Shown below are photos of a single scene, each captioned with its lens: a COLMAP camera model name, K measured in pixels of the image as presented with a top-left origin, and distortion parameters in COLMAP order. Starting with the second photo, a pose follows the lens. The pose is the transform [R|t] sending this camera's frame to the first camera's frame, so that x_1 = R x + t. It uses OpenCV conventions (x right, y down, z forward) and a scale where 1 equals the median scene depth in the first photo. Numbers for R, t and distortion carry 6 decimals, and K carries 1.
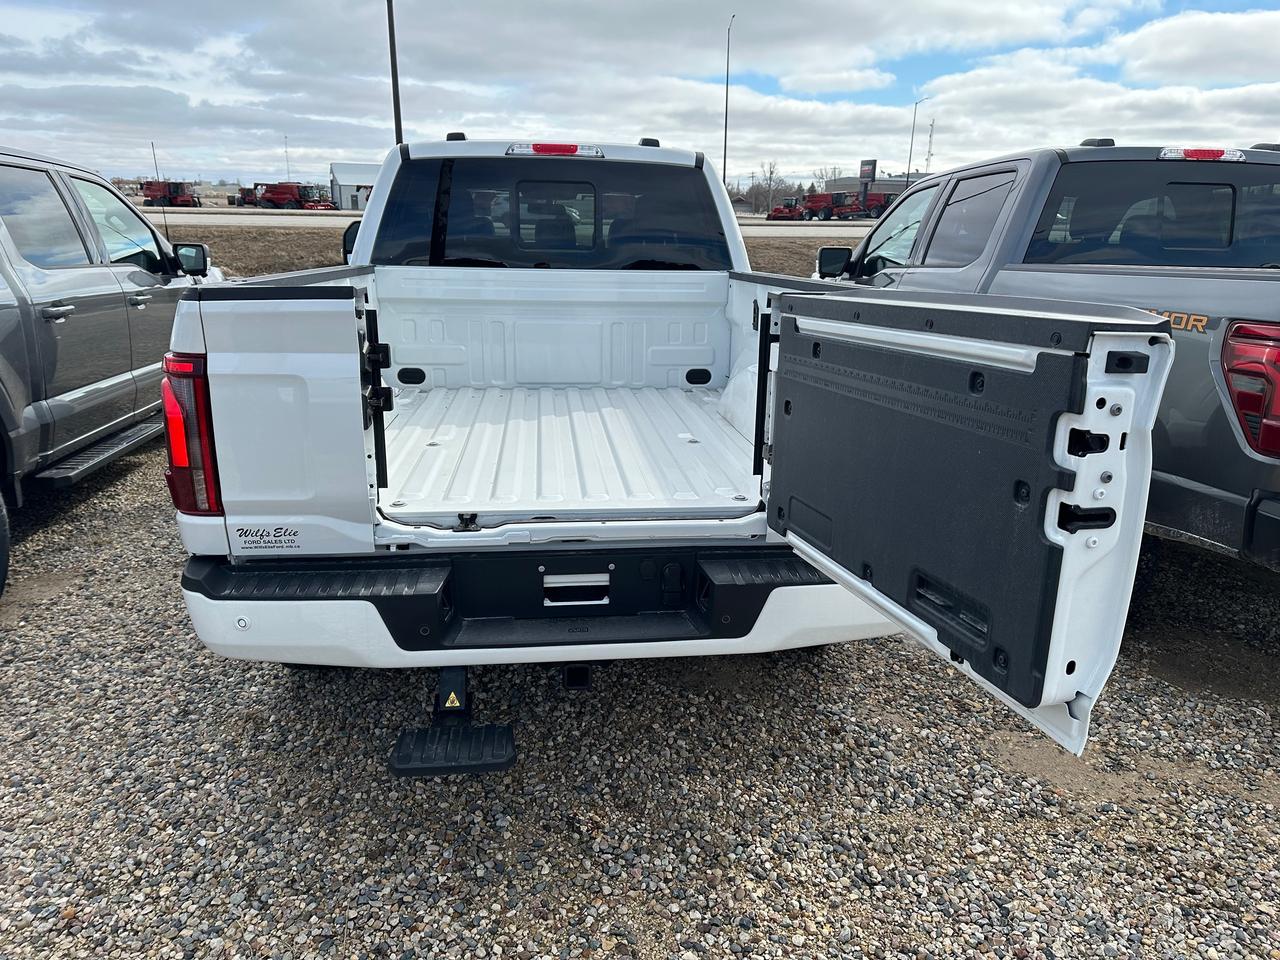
lens RADIAL K [[918.1, 0, 631.0], [0, 918.1, 479.2], [0, 0, 1]] dist [0.016309, -0.028964]
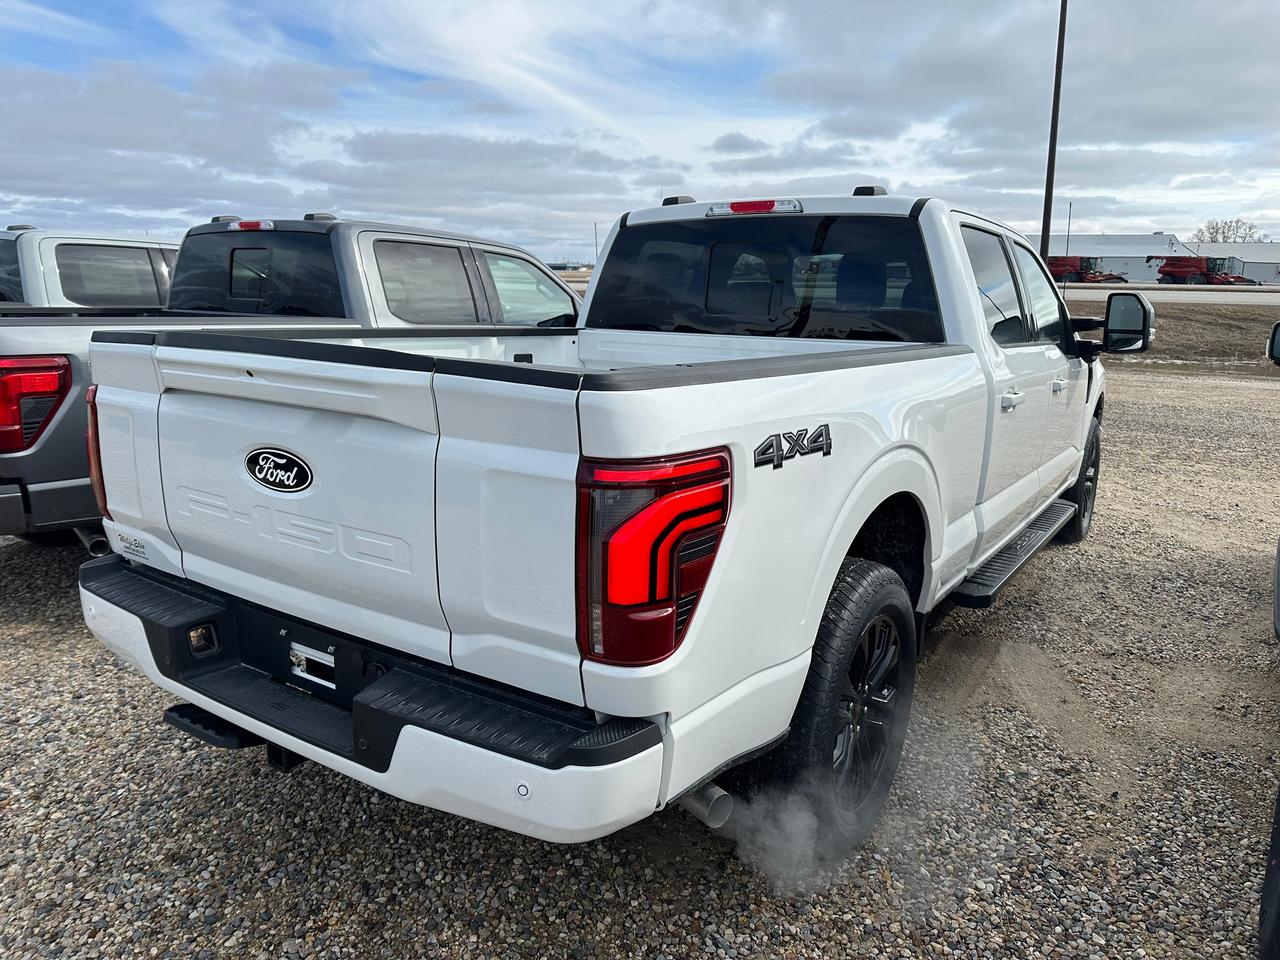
lens RADIAL K [[918.1, 0, 630.0], [0, 918.1, 489.2], [0, 0, 1]] dist [0.016309, -0.028964]
pose [[0.759895, 0.135876, -0.635686, 0.425800], [-0.176577, 0.984287, -0.000690, -0.062619], [0.625604, 0.112772, 0.771947, 0.259032]]
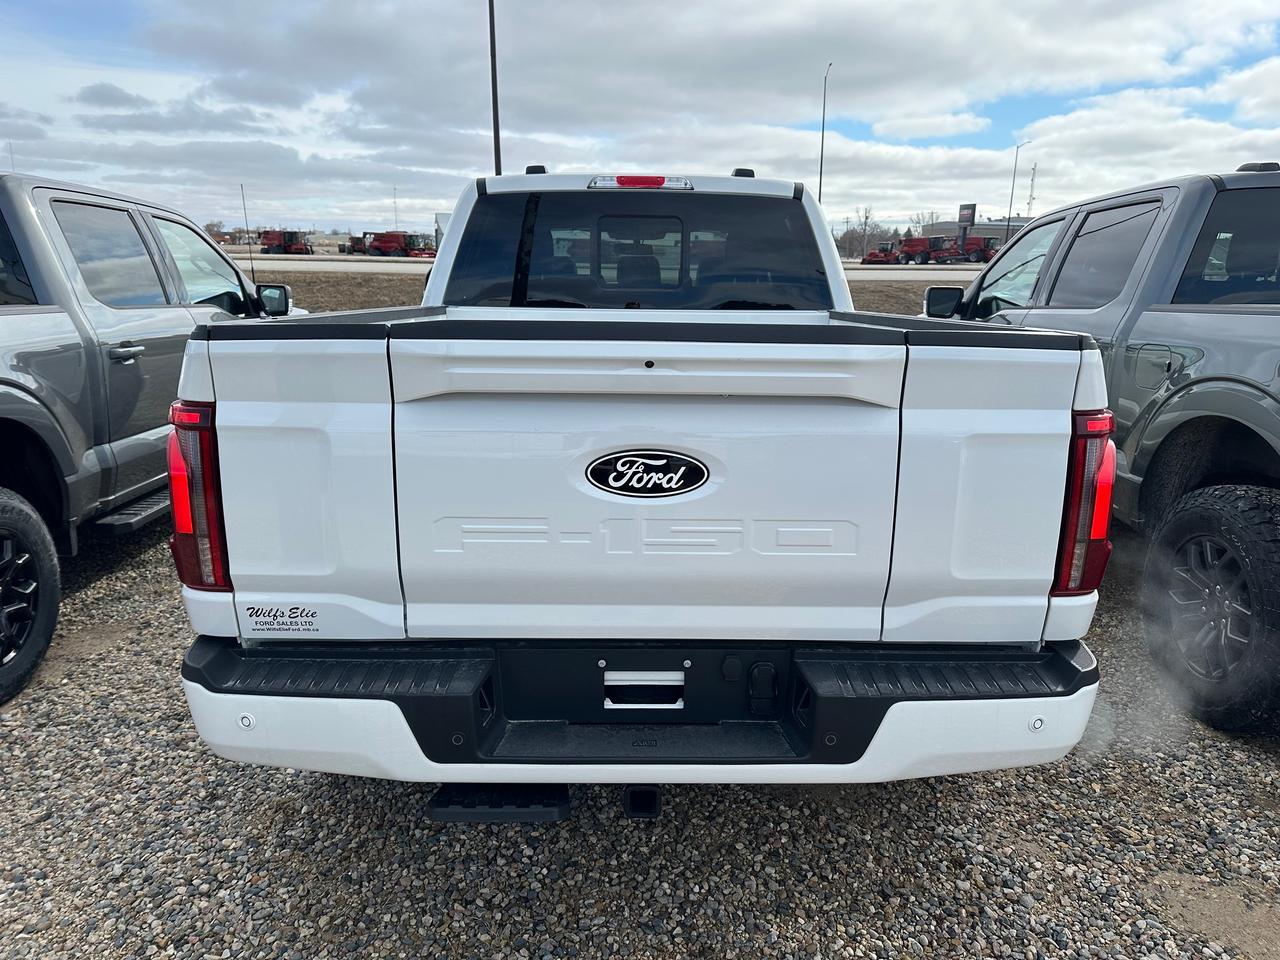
lens RADIAL K [[918.1, 0, 639.3], [0, 918.1, 482.1], [0, 0, 1]] dist [0.016309, -0.028964]
pose [[0.996271, 0.016596, -0.084670, 0.001105], [-0.020319, 0.998856, -0.043292, -0.017557], [0.083855, 0.044851, 0.995468, 0.099146]]
